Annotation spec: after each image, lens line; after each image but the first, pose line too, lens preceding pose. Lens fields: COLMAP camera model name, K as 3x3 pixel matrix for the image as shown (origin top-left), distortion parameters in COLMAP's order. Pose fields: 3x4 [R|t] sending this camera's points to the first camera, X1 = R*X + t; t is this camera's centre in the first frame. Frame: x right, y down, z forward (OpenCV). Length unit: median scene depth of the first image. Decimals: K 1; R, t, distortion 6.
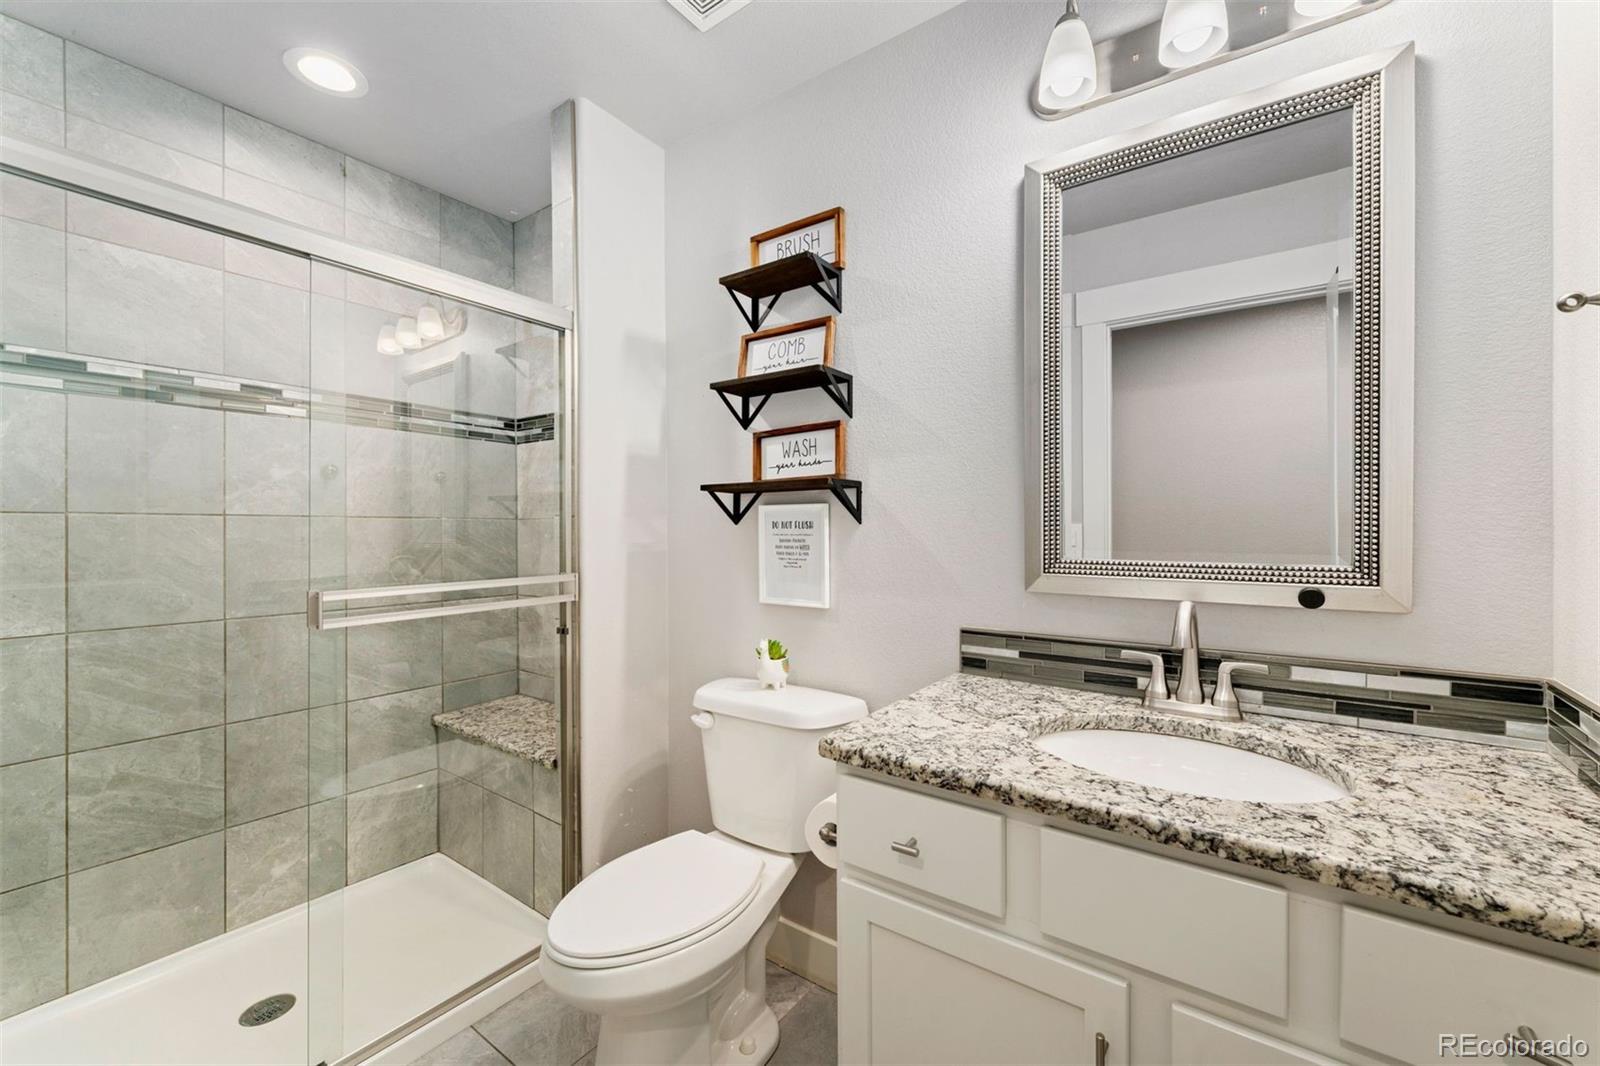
lens RADIAL K [[671.6, 0, 798.0], [0, 671.6, 528.4], [0, 0, 1]] dist [-0.009563, -0.000309]
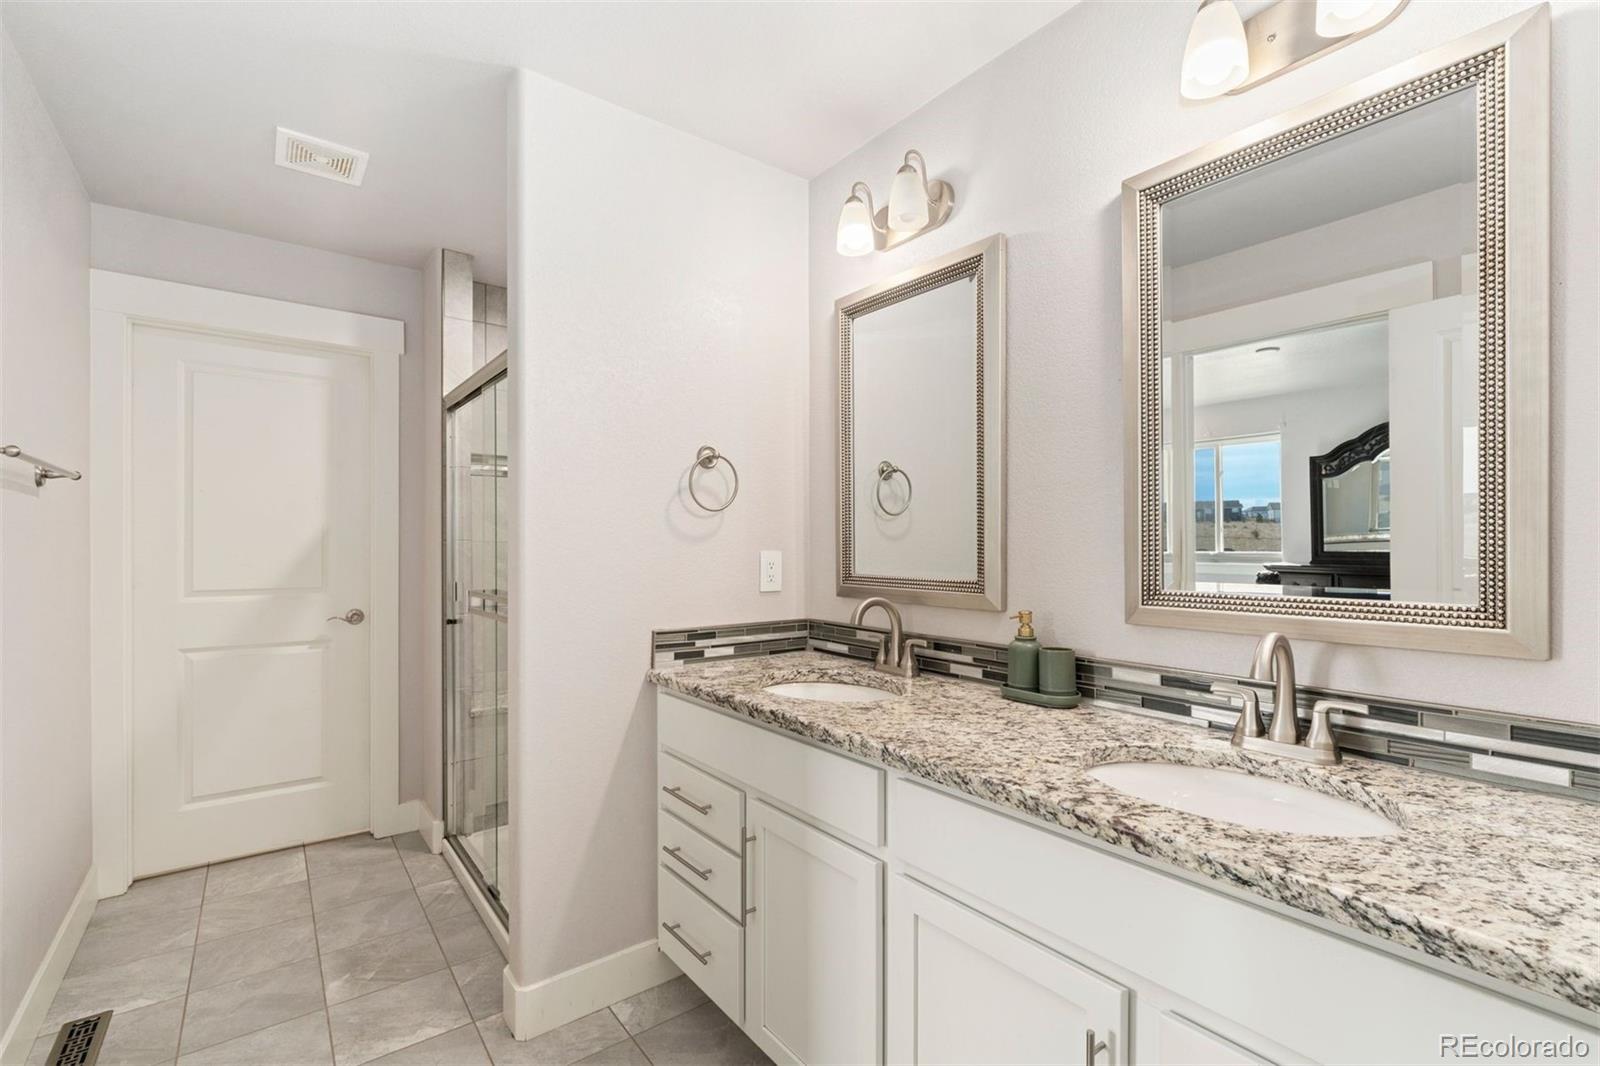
lens RADIAL K [[711.7, 0, 799.7], [0, 711.7, 538.6], [0, 0, 1]] dist [0.002346, 0.000943]
pose [[0.964093, 0.007283, -0.265464, 0.423287], [-0.011810, 0.999811, -0.015461, 0.001244], [0.265301, 0.018041, 0.963997, -0.309840]]
